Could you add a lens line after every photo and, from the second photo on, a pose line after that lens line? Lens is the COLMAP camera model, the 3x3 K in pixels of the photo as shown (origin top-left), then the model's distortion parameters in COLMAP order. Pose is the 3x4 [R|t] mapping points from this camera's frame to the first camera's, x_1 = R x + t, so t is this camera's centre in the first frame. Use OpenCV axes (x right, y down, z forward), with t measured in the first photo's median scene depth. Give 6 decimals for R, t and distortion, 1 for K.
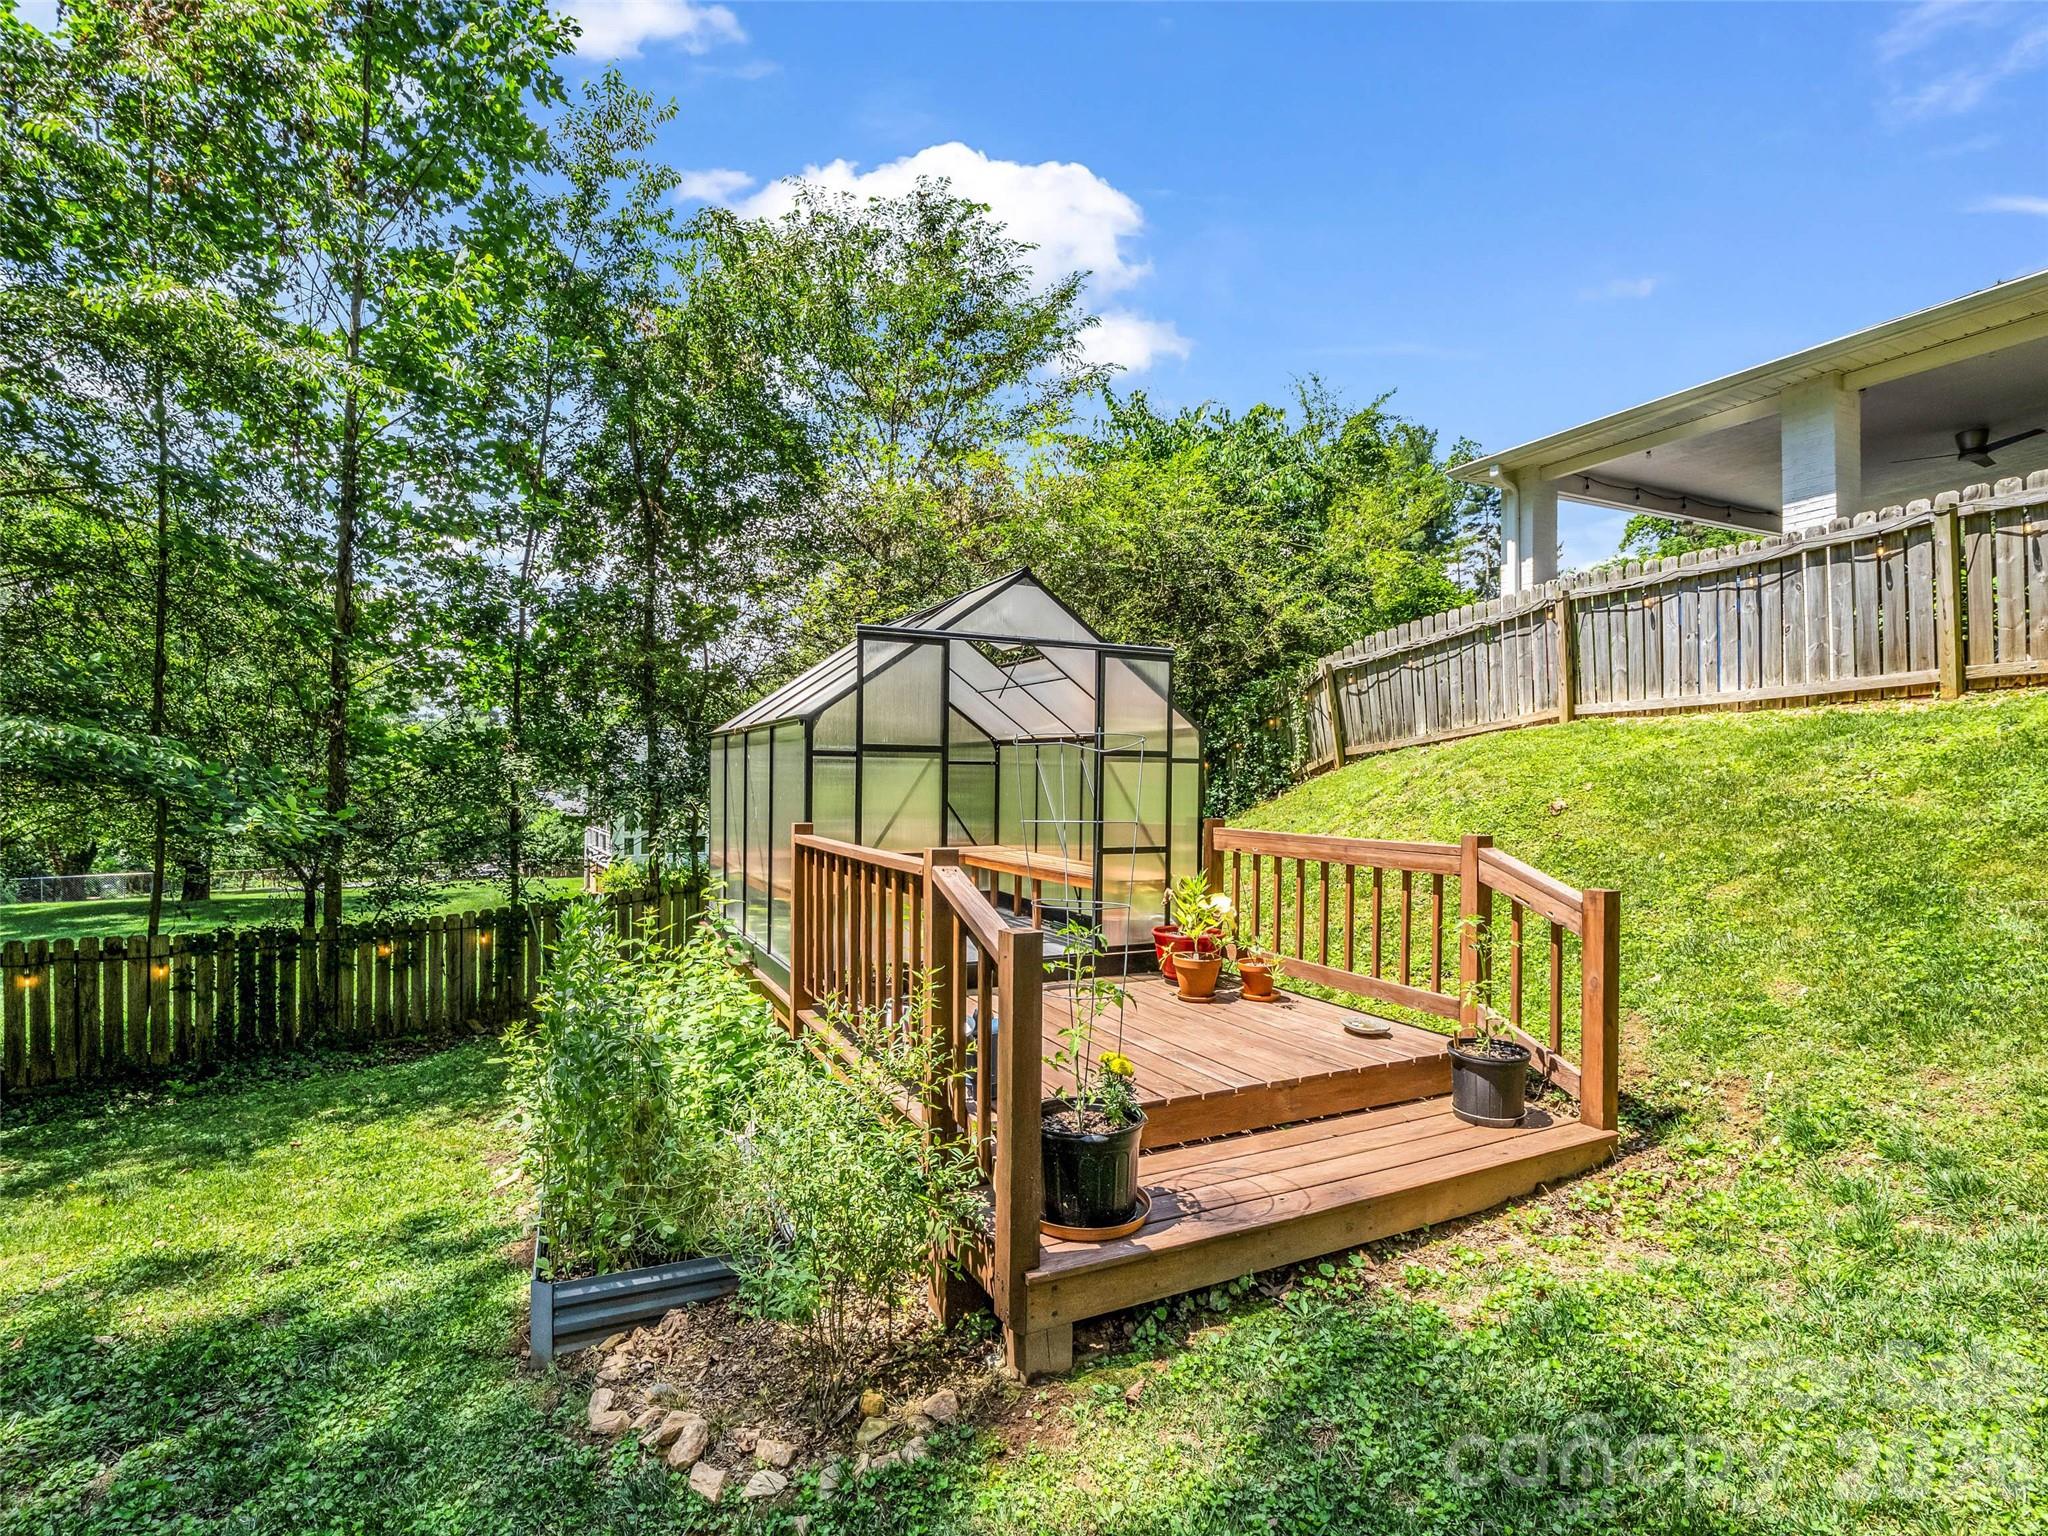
lens RADIAL K [[1008.7, 0, 992.2], [0, 1008.7, 756.0], [0, 0, 1]] dist [-0.008638, -0.001251]
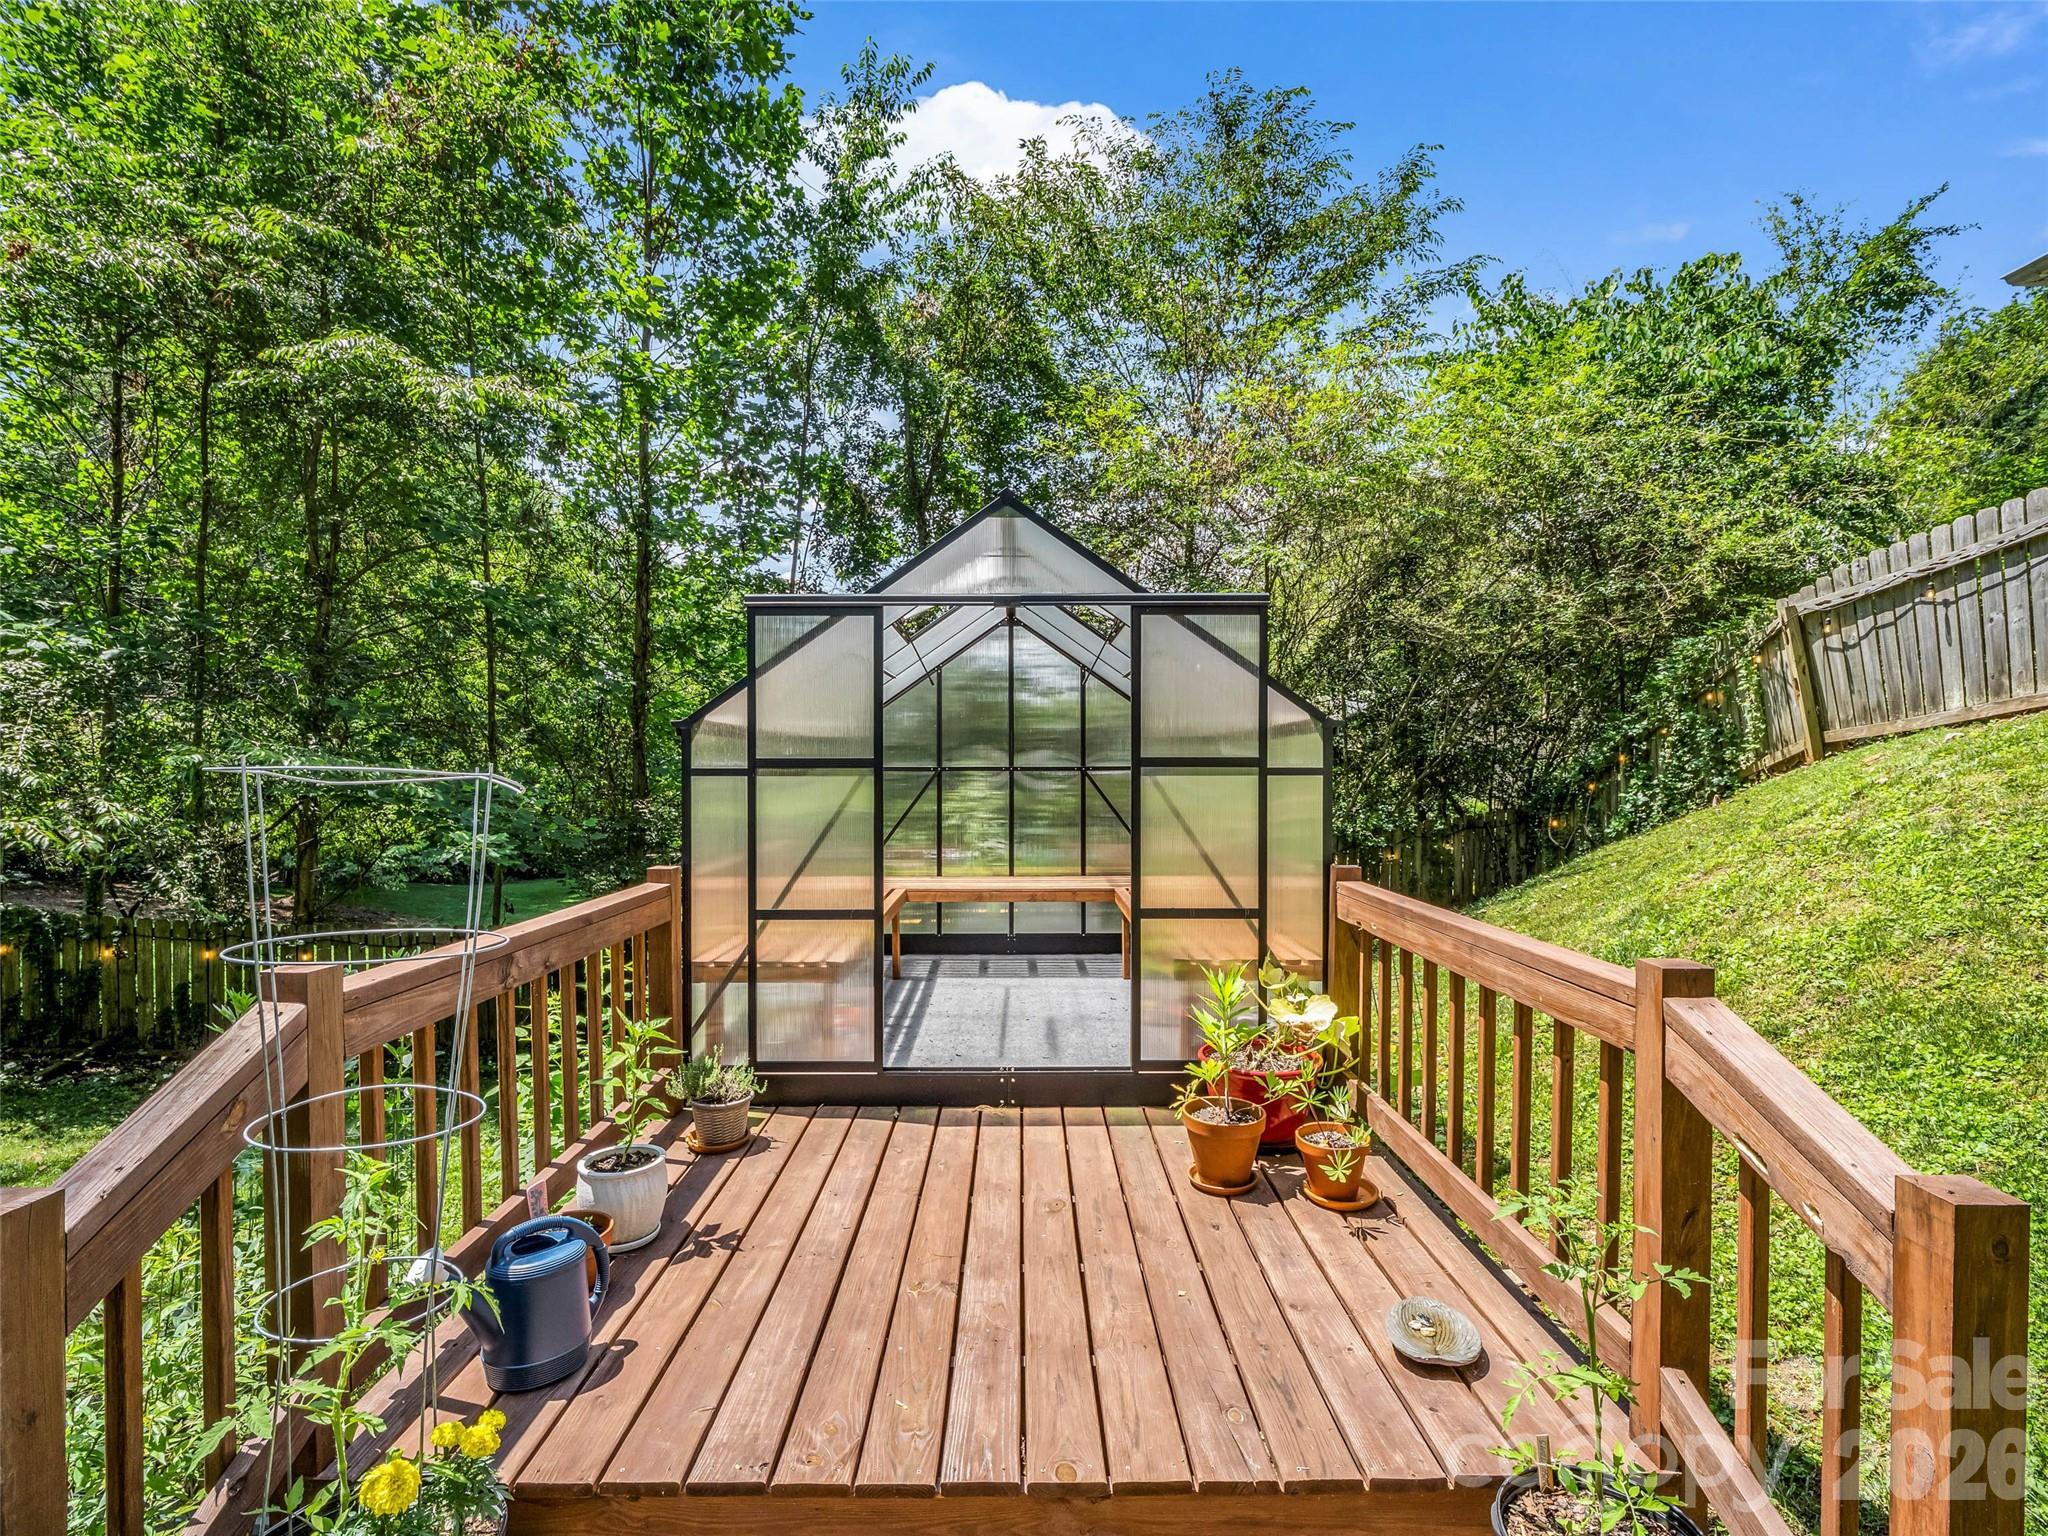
lens RADIAL K [[1008.7, 0, 992.2], [0, 1008.7, 756.0], [0, 0, 1]] dist [-0.008638, -0.001251]
pose [[0.903053, -0.017448, -0.429174, 0.139047], [0.020483, 0.999787, 0.002453, -0.004965], [0.429040, -0.011006, 0.903218, 0.170731]]
